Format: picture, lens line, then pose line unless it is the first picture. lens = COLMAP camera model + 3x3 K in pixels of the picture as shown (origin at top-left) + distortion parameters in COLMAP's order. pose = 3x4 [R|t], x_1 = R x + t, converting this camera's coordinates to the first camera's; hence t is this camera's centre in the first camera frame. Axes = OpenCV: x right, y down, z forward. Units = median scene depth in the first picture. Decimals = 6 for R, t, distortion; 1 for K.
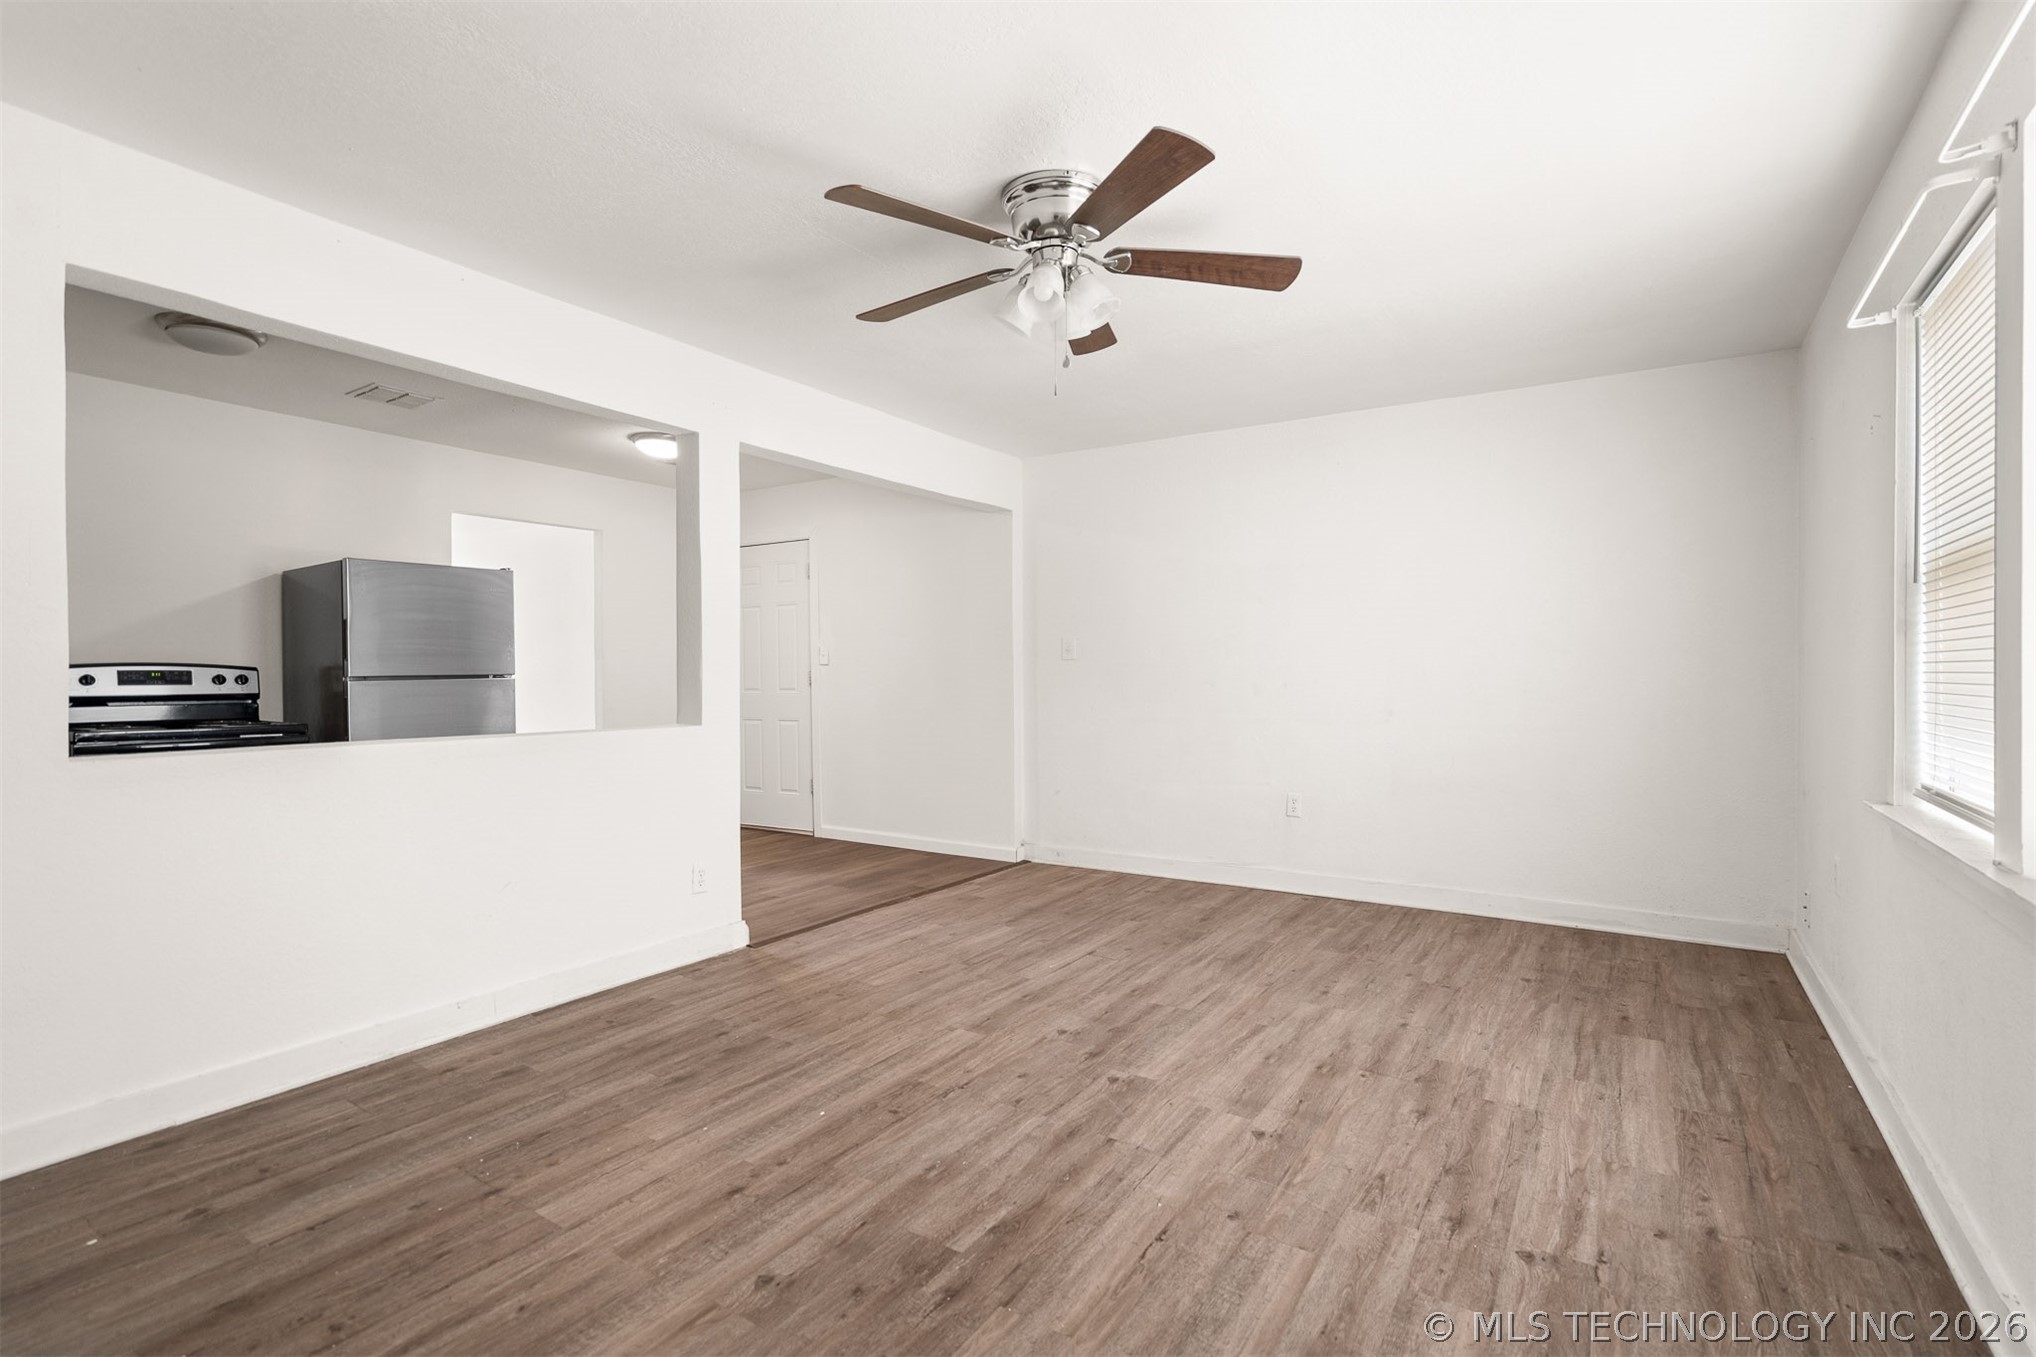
lens RADIAL K [[945.3, 0, 1003.3], [0, 945.3, 682.6], [0, 0, 1]] dist [-0.001981, 0.002457]
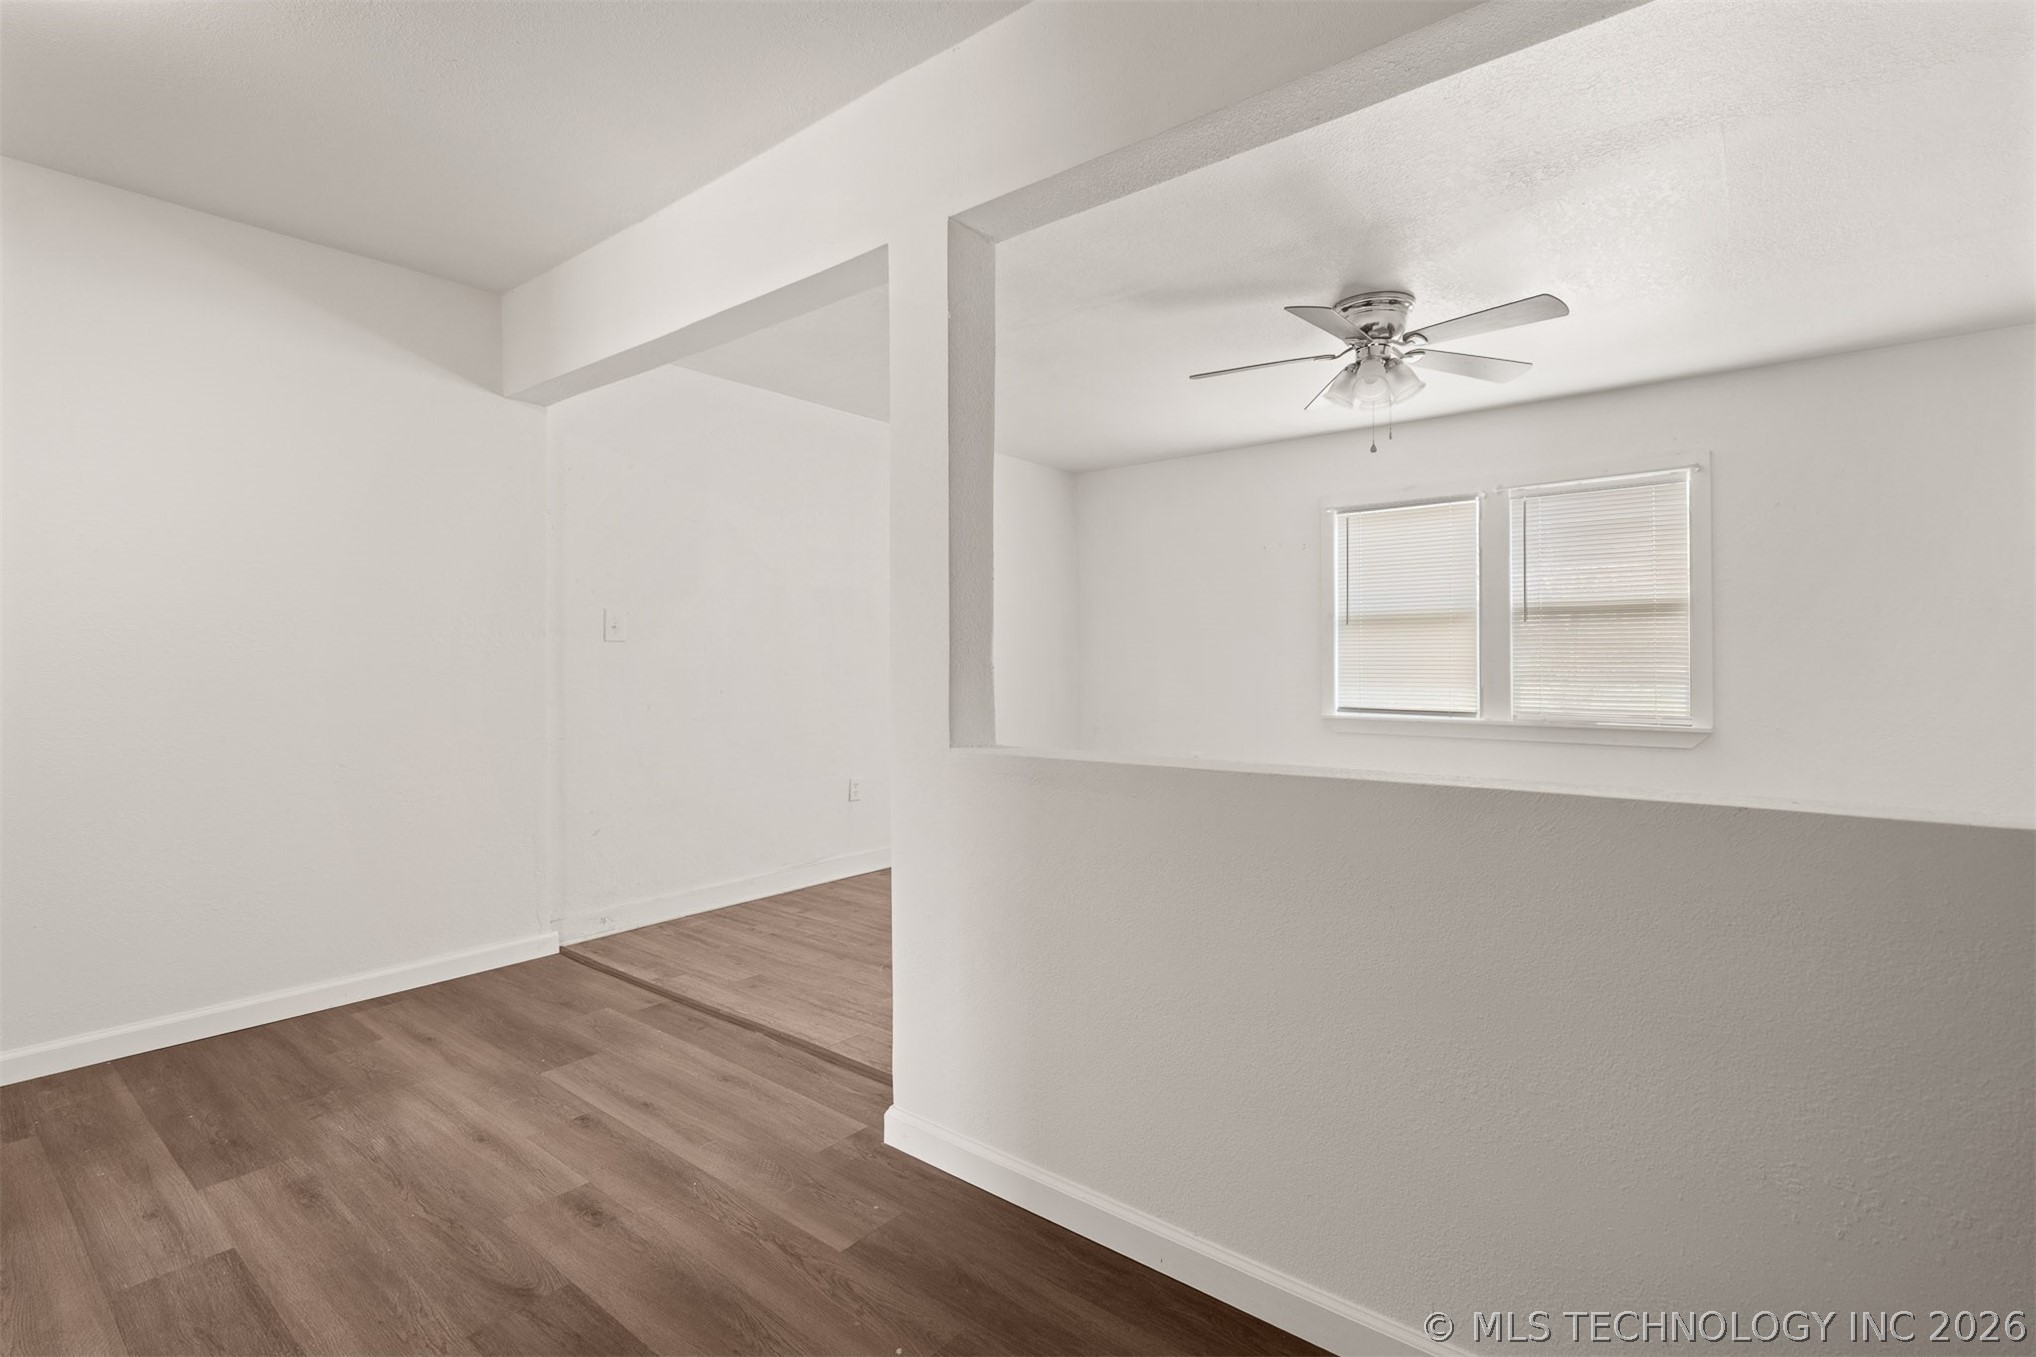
lens RADIAL K [[945.3, 0, 1037.0], [0, 945.3, 658.7], [0, 0, 1]] dist [-0.001981, 0.002457]
pose [[0.077212, 0.006076, 0.996996, -1.275458], [0.010010, 0.999926, -0.006869, -0.005599], [-0.996964, 0.010511, 0.077145, 1.311095]]
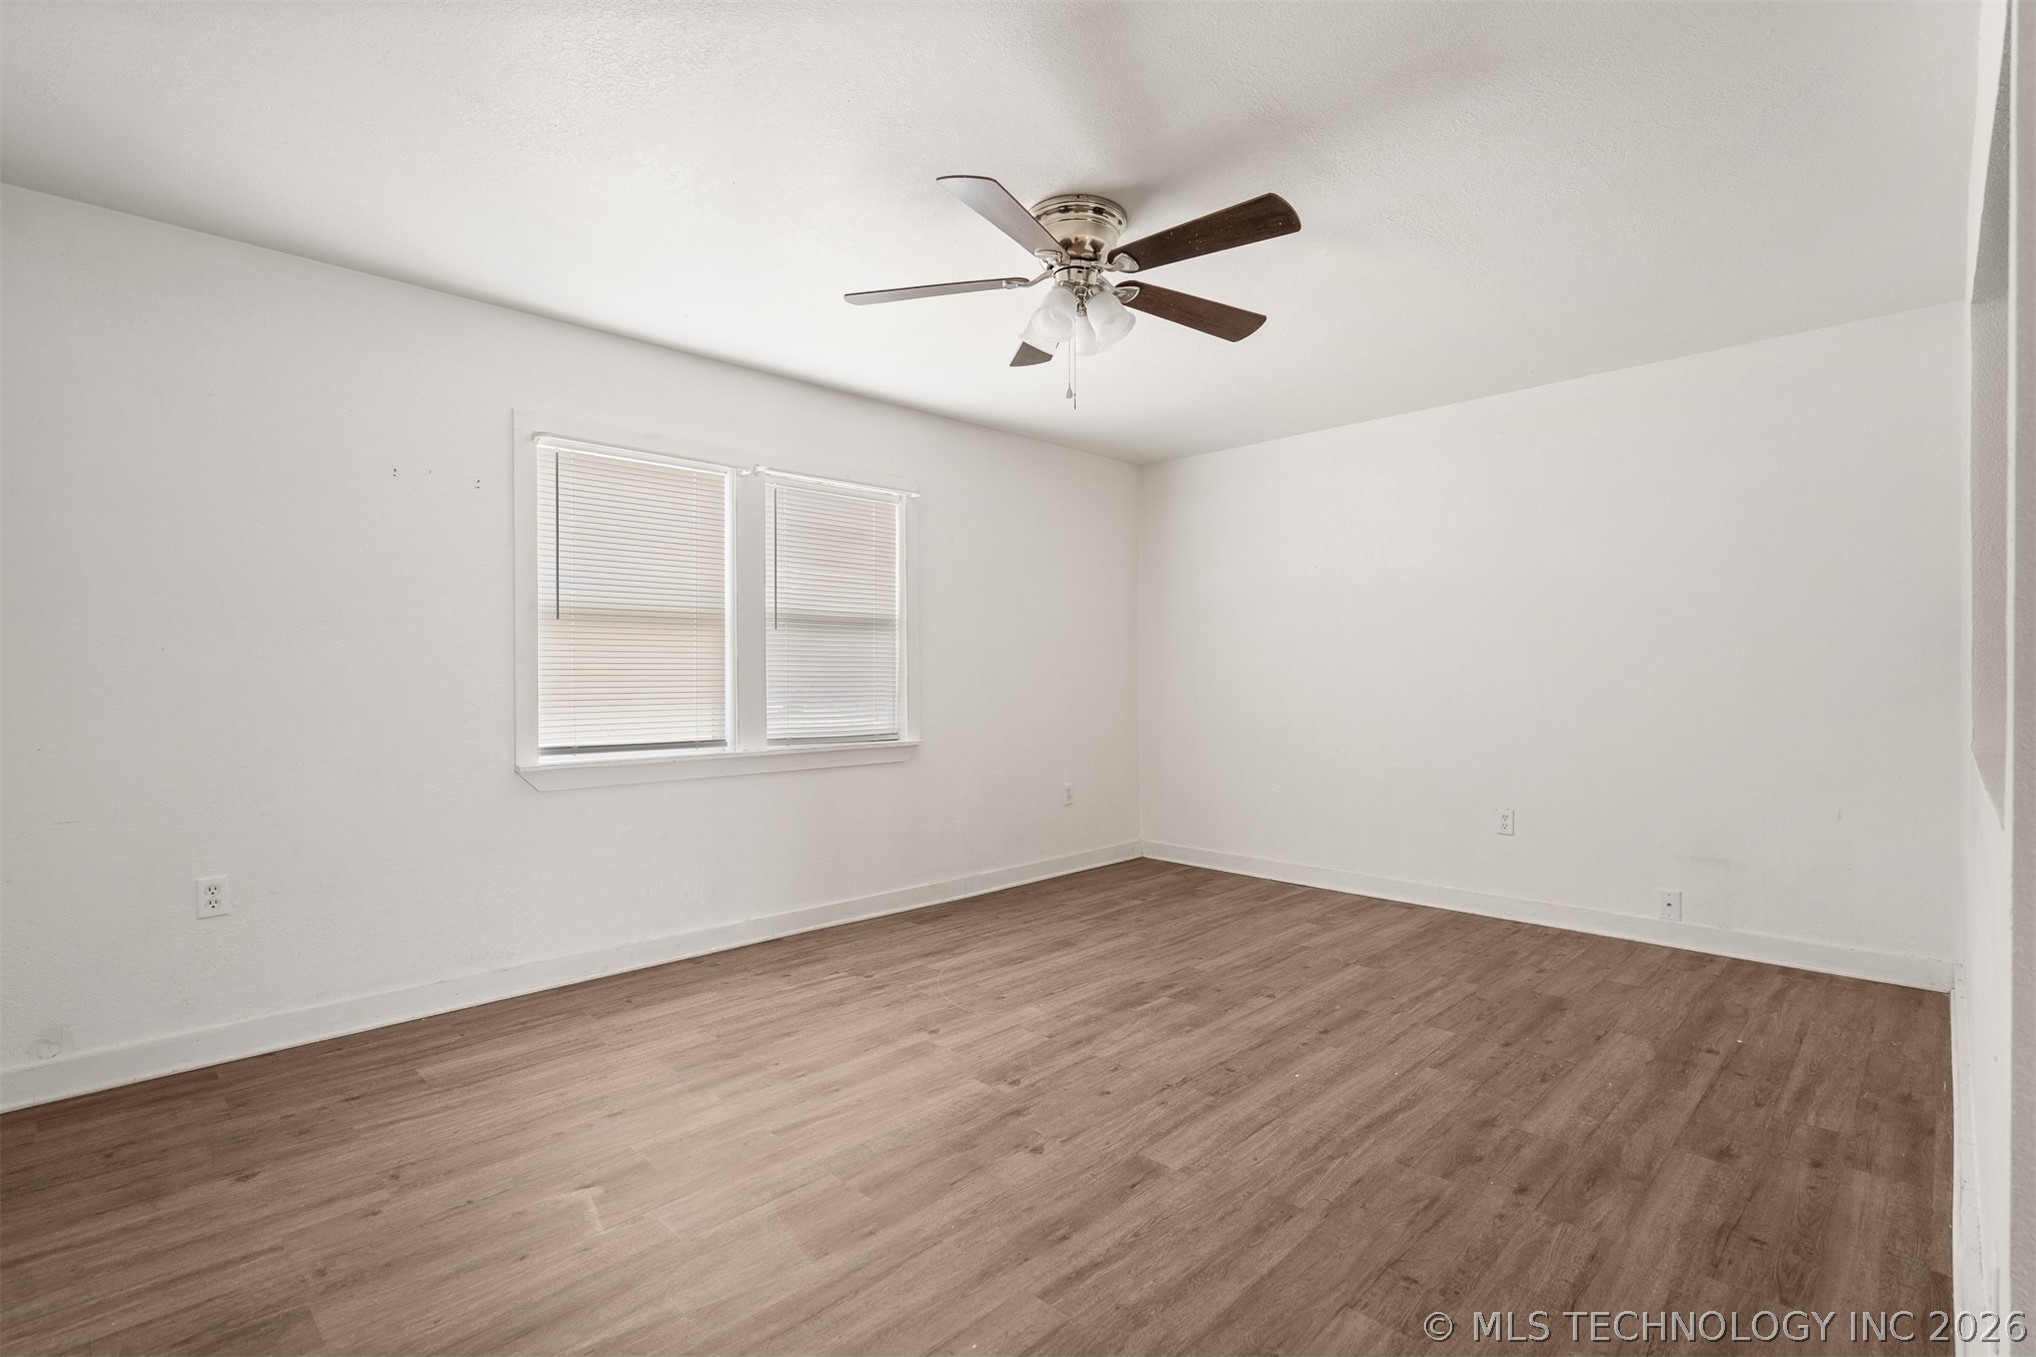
lens RADIAL K [[945.3, 0, 1005.0], [0, 945.3, 674.6], [0, 0, 1]] dist [-0.001981, 0.002457]
pose [[-0.980728, 0.005124, 0.195311, -0.069493], [0.007199, 0.999925, 0.009916, -0.019576], [-0.195245, 0.011131, -0.980691, 1.951131]]
